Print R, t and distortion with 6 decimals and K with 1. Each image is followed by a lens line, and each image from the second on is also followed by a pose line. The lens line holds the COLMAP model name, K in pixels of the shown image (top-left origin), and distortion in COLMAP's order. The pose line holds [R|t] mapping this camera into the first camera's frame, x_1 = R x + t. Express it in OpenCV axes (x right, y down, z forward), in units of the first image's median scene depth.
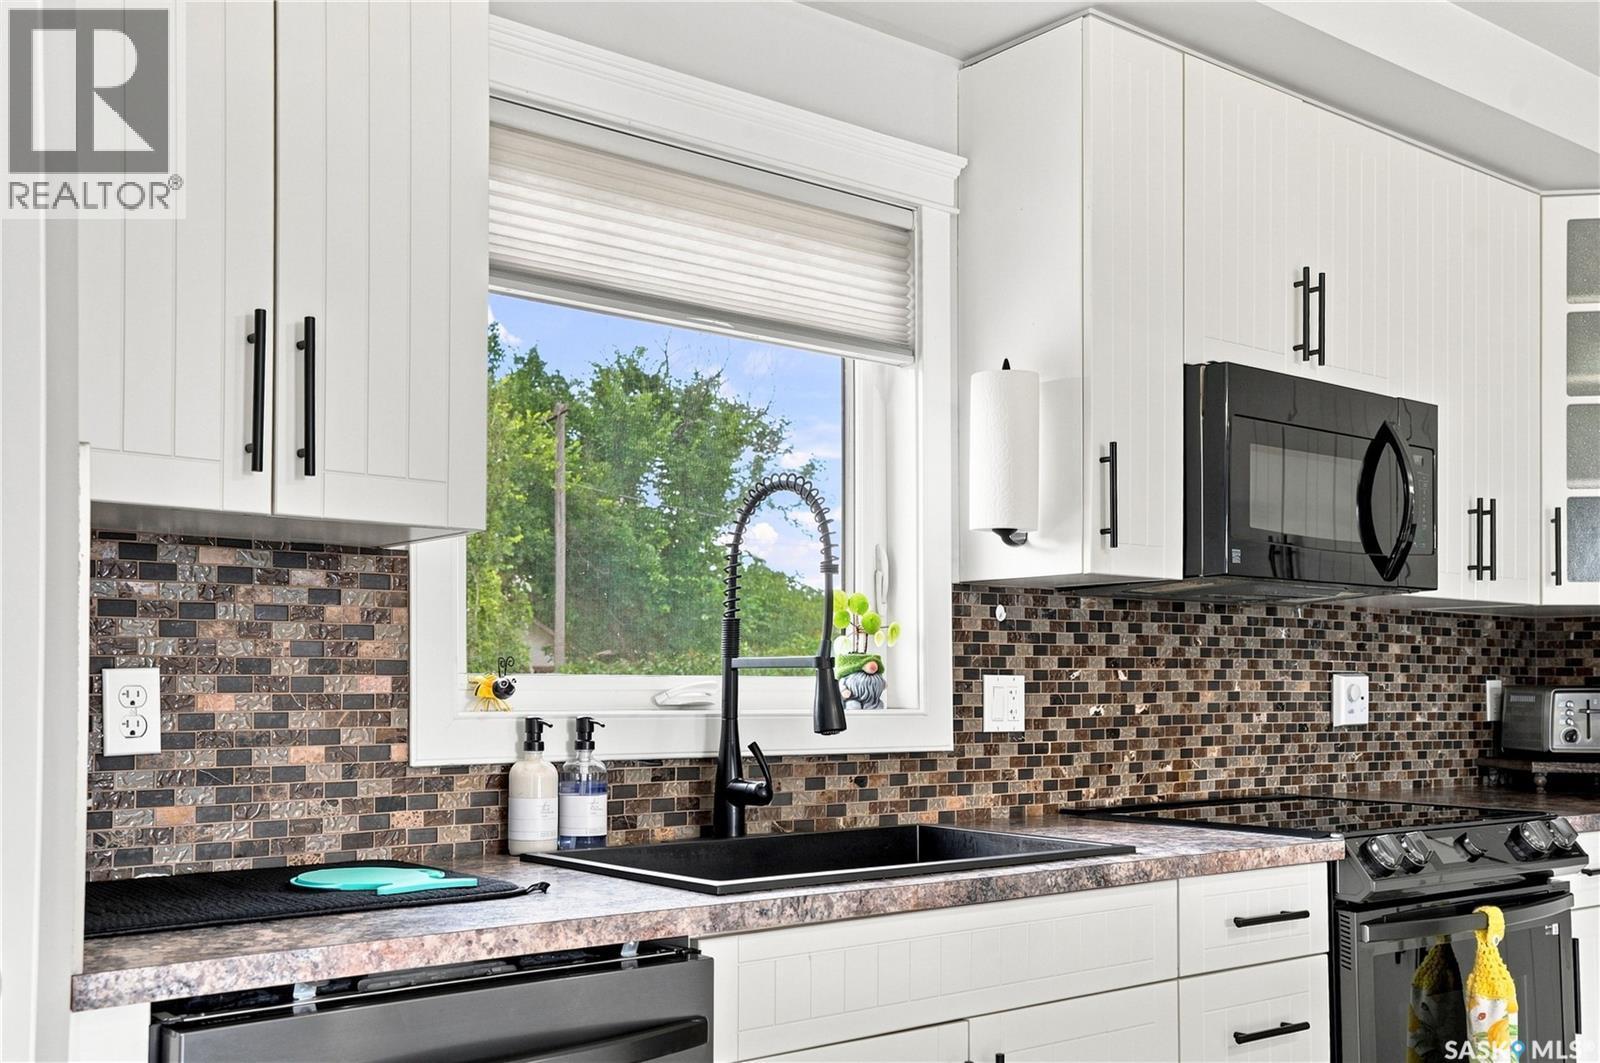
lens RADIAL K [[1560.3, 0, 795.1], [0, 1560.3, 647.2], [0, 0, 1]] dist [0.074089, 0.000000]
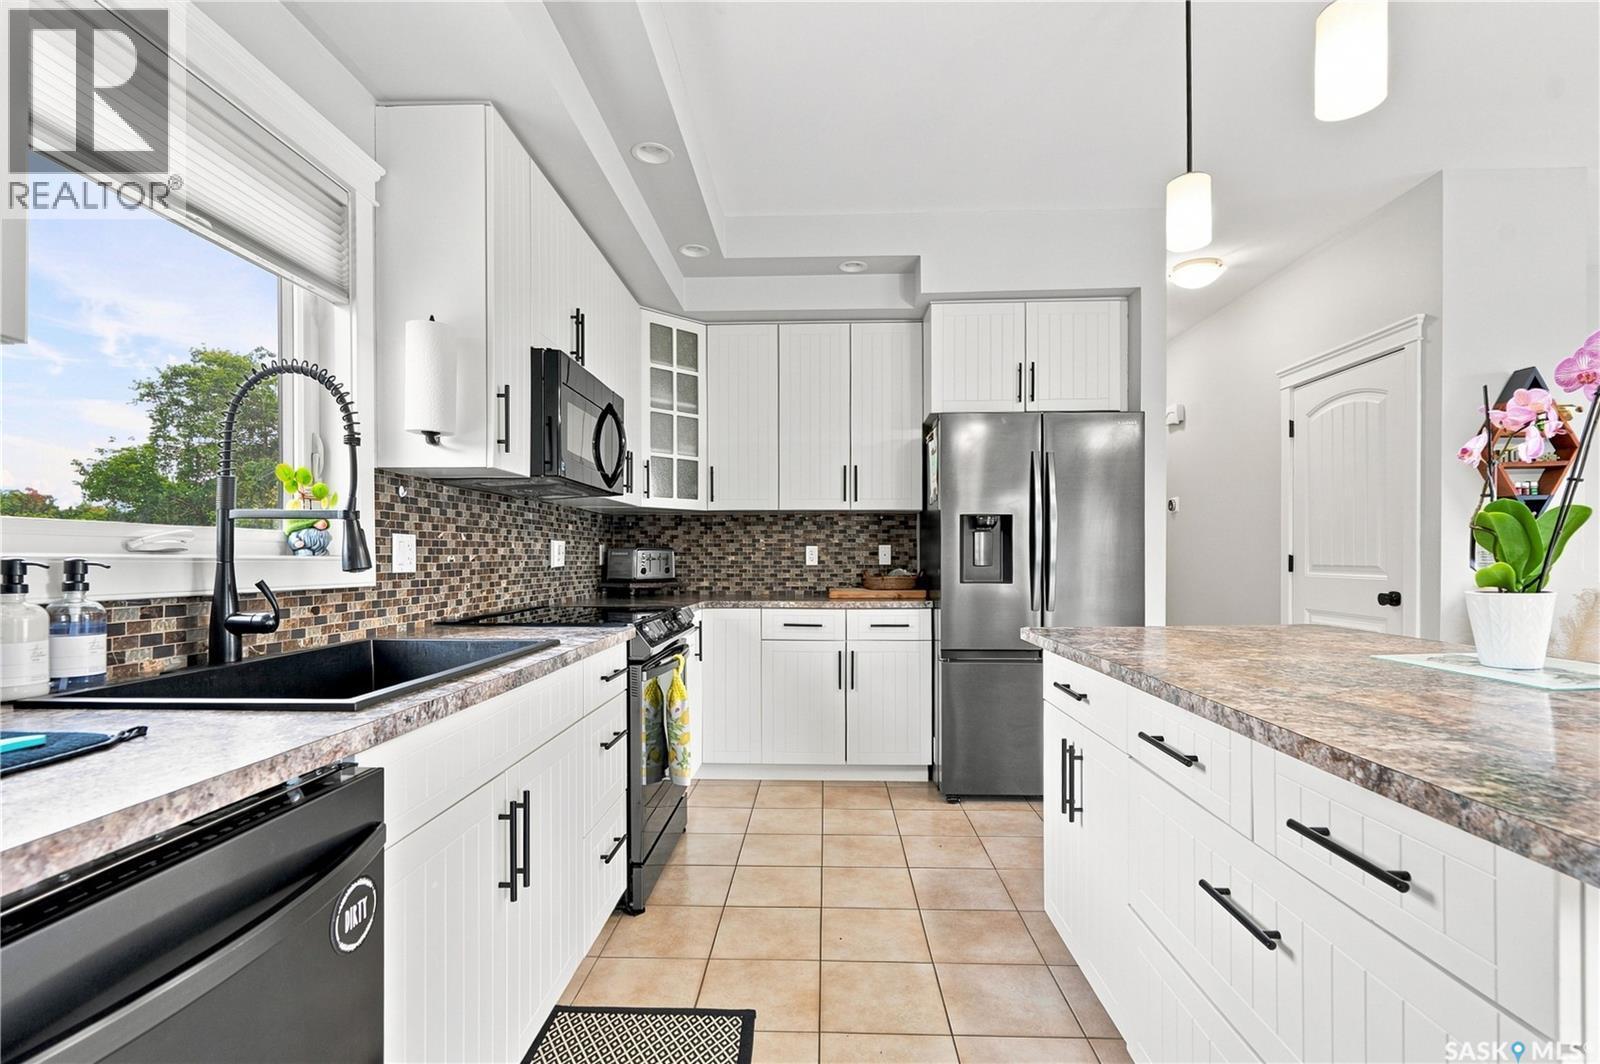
lens RADIAL K [[745.5, 0, 800.0], [0, 745.5, 561.2], [0, 0, 1]] dist [0.002208, -0.000315]
pose [[0.655604, -0.005421, 0.755085, -0.164049], [-0.018668, 0.999552, 0.023385, 0.021594], [-0.754874, -0.029427, 0.655209, 0.275384]]
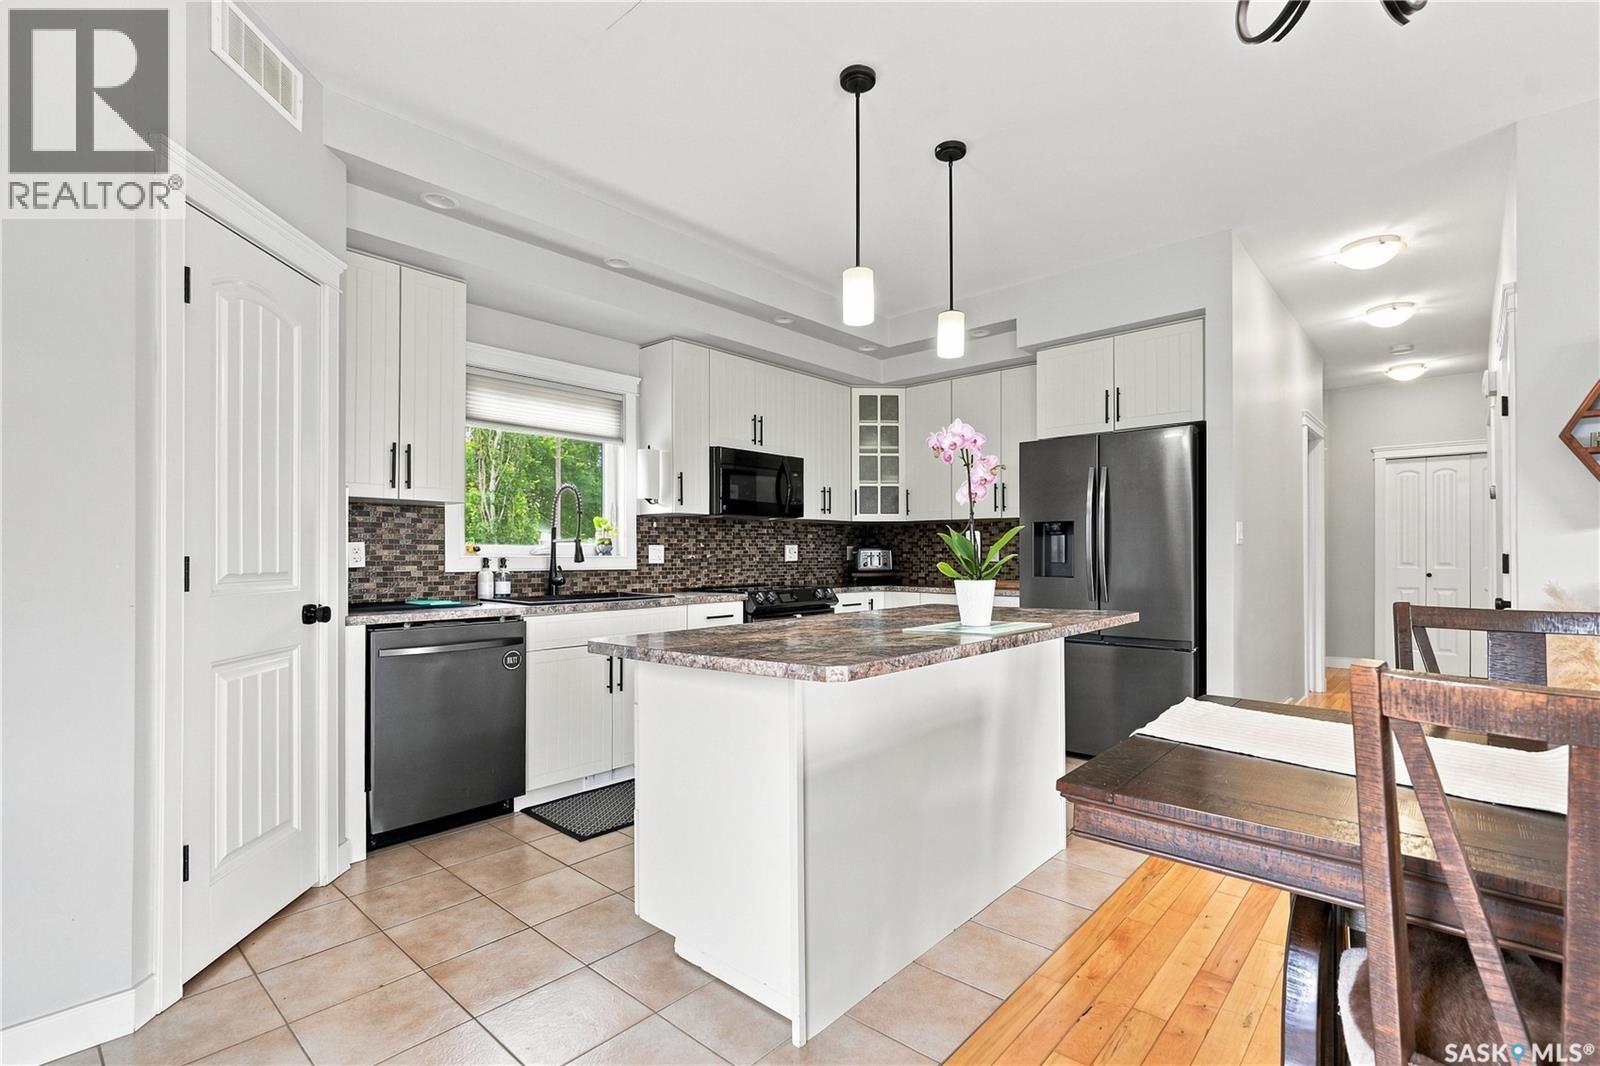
lens RADIAL K [[745.5, 0, 798.7], [0, 745.5, 548.7], [0, 0, 1]] dist [0.002208, -0.000315]
pose [[0.988432, -0.001388, 0.151656, 0.201862], [-0.001911, 0.999765, 0.021603, -0.007193], [-0.151651, -0.021643, 0.988197, -0.530944]]
